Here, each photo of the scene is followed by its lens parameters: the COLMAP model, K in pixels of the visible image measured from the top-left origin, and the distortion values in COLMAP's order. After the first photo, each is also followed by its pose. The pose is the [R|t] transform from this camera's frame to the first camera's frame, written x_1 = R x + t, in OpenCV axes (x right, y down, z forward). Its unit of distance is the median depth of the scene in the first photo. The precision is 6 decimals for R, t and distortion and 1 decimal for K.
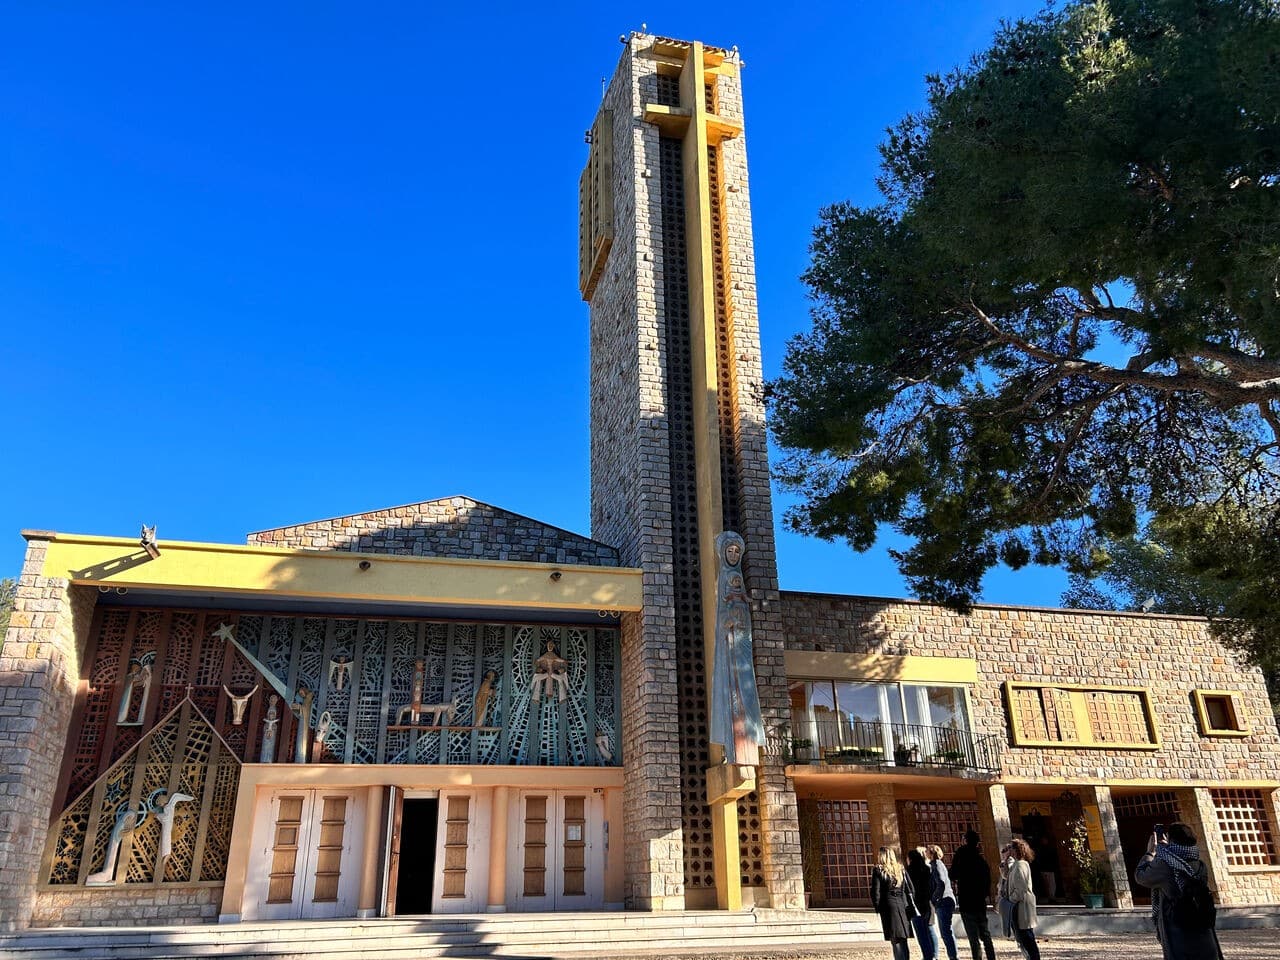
lens RADIAL K [[983.3, 0, 655.6], [0, 983.3, 454.9], [0, 0, 1]] dist [0.022655, -0.020904]
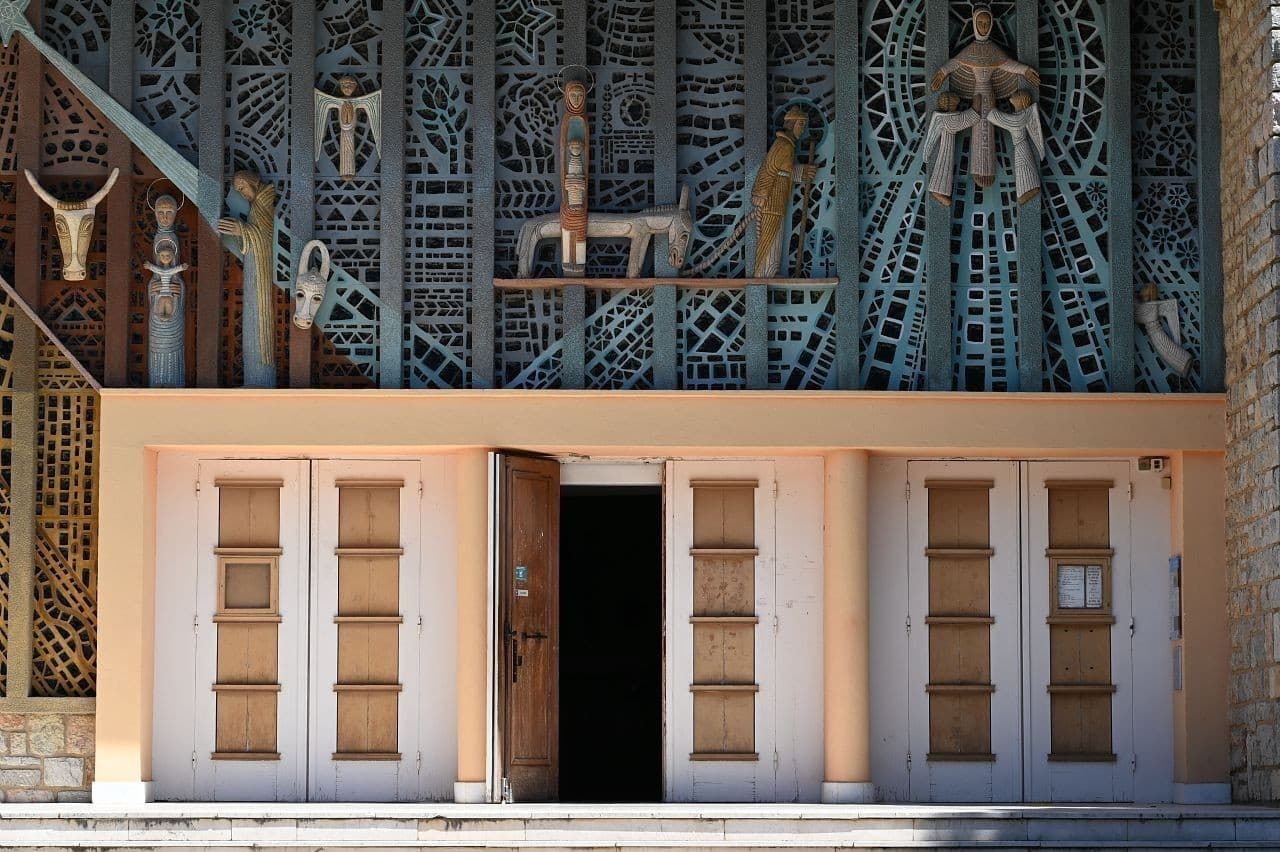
lens RADIAL K [[3837.1, 0, 639.9], [0, 3837.1, 424.5], [0, 0, 1]] dist [-0.073822, 0.000000]
pose [[0.962363, -0.002373, -0.271756, 0.122596], [0.087728, 0.949141, 0.302382, -0.062903], [0.257217, -0.314842, 0.913627, -0.176436]]
